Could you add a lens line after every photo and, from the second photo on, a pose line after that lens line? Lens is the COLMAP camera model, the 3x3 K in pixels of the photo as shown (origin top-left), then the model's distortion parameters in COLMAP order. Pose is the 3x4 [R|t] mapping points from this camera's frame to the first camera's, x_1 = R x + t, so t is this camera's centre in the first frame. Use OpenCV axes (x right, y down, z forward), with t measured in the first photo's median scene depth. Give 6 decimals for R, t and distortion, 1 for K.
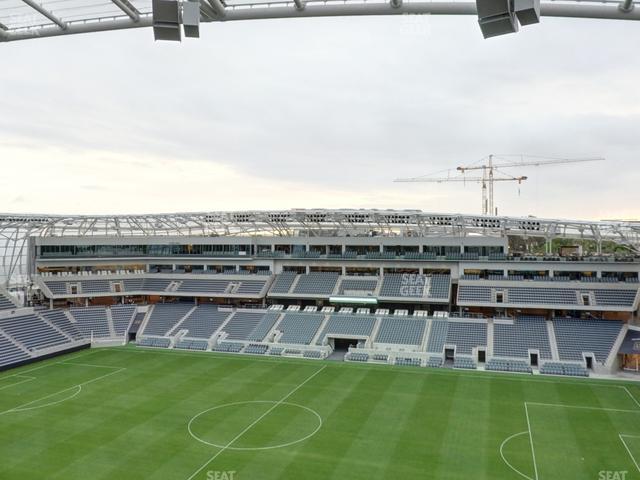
lens RADIAL K [[536.0, 0, 320.0], [0, 536.0, 240.0], [0, 0, 1]] dist [-0.002591, -0.007986]
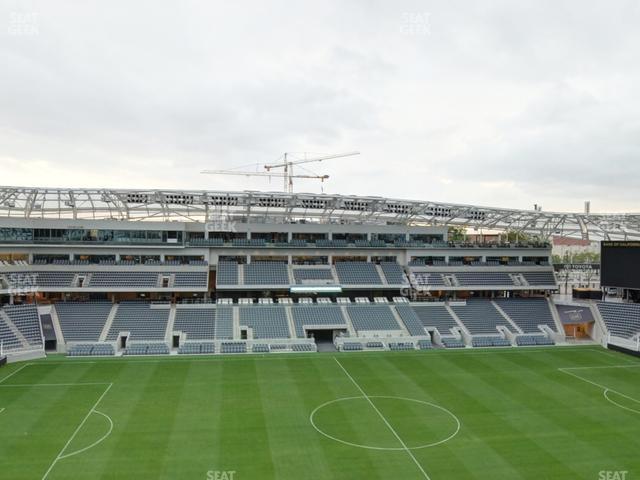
lens RADIAL K [[539.9, 0, 320.0], [0, 539.9, 240.0], [0, 0, 1]] dist [-0.020368, -0.007373]
pose [[0.893933, 0.008448, 0.448120, -0.354399], [-0.009754, 0.999952, 0.000606, 0.023677], [-0.448094, -0.004912, 0.893973, 0.138645]]
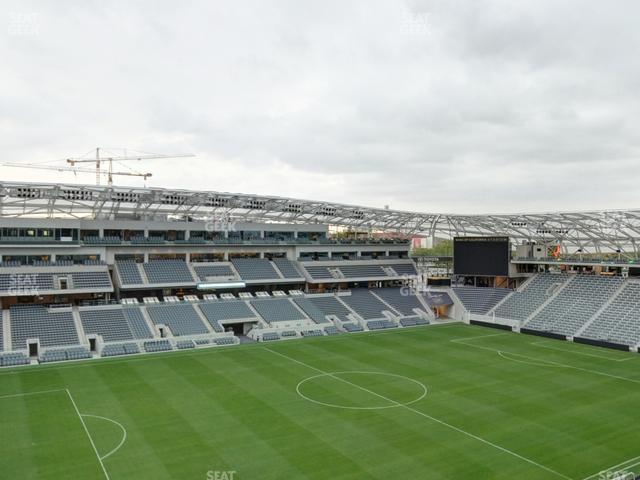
lens RADIAL K [[543.6, 0, 317.2], [0, 543.6, 247.7], [0, 0, 1]] dist [-0.027621, -0.004486]
pose [[0.671378, -0.007614, 0.741076, -0.542264], [-0.000464, 0.999943, 0.010694, 0.032168], [-0.741115, -0.007524, 0.671336, 0.204009]]
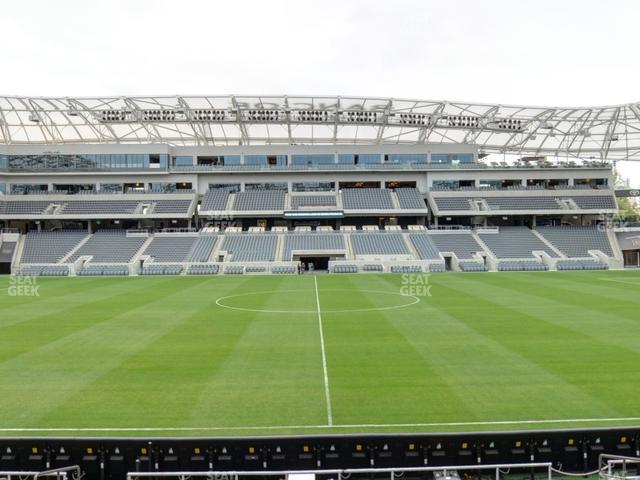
lens RADIAL K [[545.7, 0, 322.9], [0, 545.7, 253.4], [0, 0, 1]] dist [-0.002911, -0.014874]
pose [[0.946697, -0.013203, 0.321856, -0.188224], [0.008771, 0.999846, 0.015216, 0.155882], [-0.322007, -0.011582, 0.946666, 0.206640]]
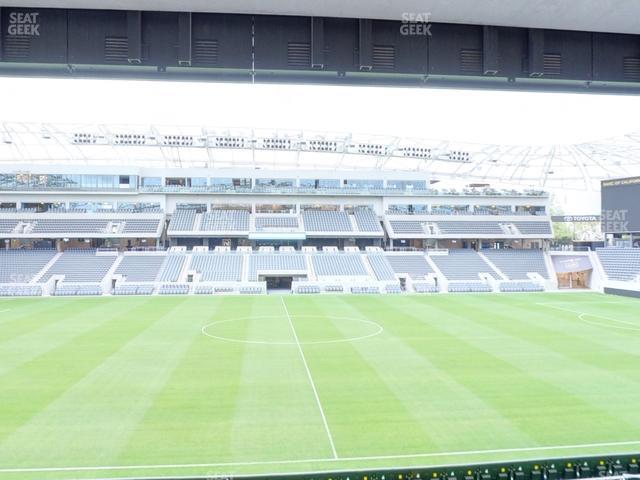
lens RADIAL K [[543.6, 0, 317.2], [0, 543.6, 247.7], [0, 0, 1]] dist [-0.027621, -0.004486]
pose [[0.918665, 0.003264, 0.395023, -0.220245], [-0.002016, 0.999992, -0.003575, 0.131717], [-0.395031, 0.002488, 0.918664, 0.168874]]
